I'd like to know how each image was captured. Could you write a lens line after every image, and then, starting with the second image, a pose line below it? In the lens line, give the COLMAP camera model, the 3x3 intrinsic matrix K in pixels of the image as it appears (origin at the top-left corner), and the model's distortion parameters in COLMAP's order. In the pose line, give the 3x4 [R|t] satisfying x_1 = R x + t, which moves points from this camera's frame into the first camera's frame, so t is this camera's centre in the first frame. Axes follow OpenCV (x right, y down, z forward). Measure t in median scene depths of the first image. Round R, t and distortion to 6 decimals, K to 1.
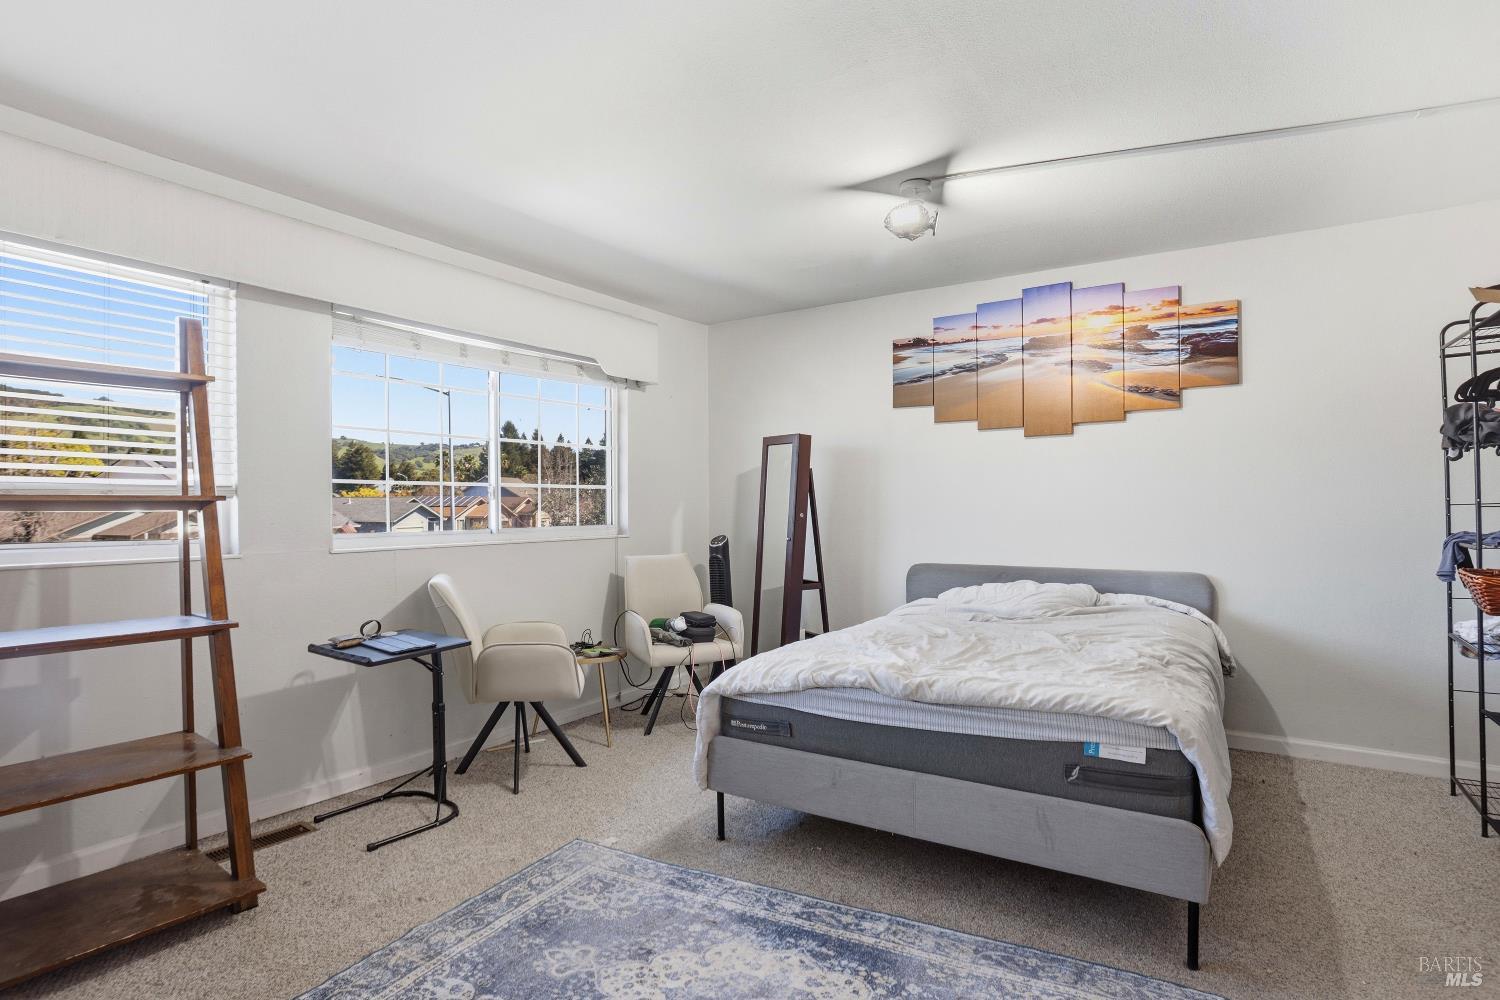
lens RADIAL K [[774.3, 0, 747.7], [0, 774.3, 503.6], [0, 0, 1]] dist [-0.057651, 0.021110]
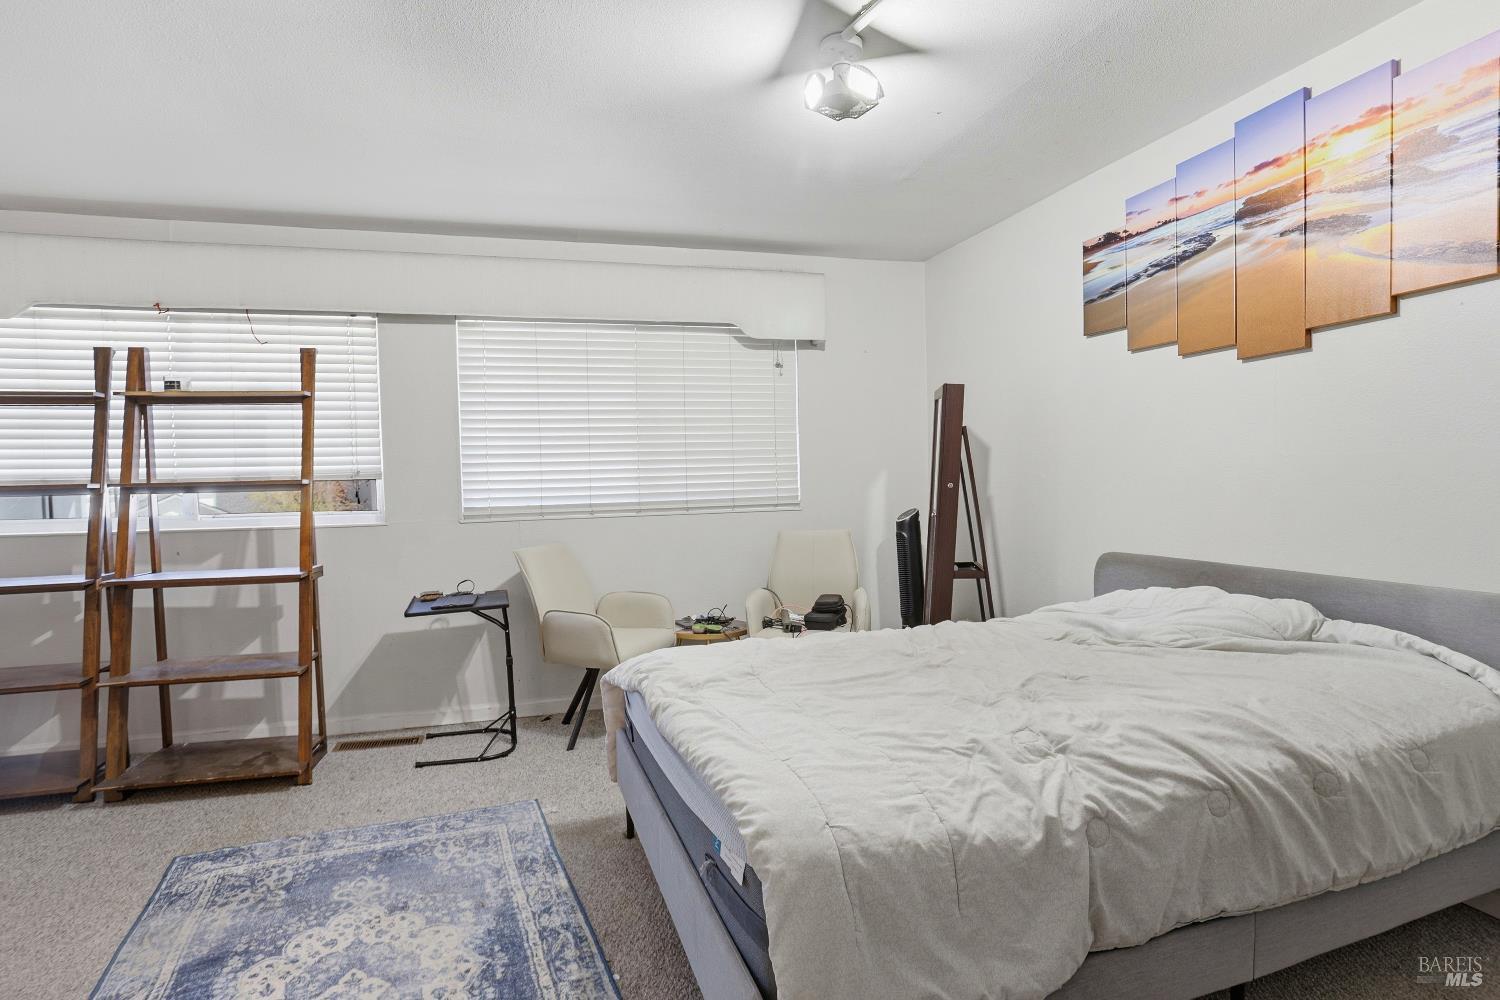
lens RADIAL K [[805.3, 0, 751.7], [0, 805.3, 497.3], [0, 0, 1]] dist [-0.057936, 0.026207]
pose [[0.765876, 0.002327, -0.642984, 0.511731], [0.019070, 0.999471, 0.026331, 0.001219], [0.642706, -0.032428, 0.765427, 0.267949]]
